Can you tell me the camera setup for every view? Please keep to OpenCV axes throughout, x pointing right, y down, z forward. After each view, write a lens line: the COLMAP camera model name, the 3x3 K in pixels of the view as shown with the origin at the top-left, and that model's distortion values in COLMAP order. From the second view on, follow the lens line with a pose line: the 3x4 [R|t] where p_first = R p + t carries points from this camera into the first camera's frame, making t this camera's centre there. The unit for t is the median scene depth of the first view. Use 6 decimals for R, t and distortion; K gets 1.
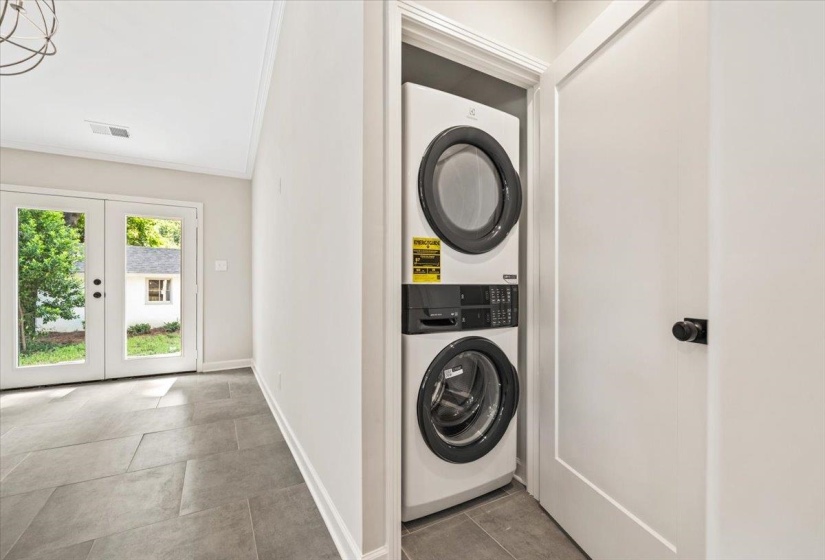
lens RADIAL K [[341.5, 0, 390.1], [0, 341.5, 282.7], [0, 0, 1]] dist [-0.001472, -0.000125]
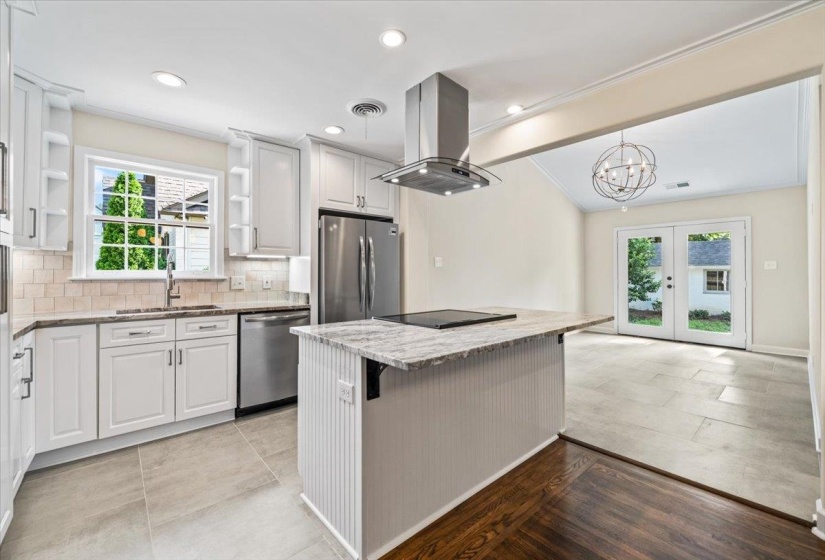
lens RADIAL K [[340.2, 0, 408.6], [0, 340.2, 269.8], [0, 0, 1]] dist [-0.000047, -0.000257]
pose [[0.228953, -0.006996, -0.973412, 0.222974], [0.007734, 0.999956, -0.005367, -0.022250], [0.973407, -0.006300, 0.228997, -0.297634]]
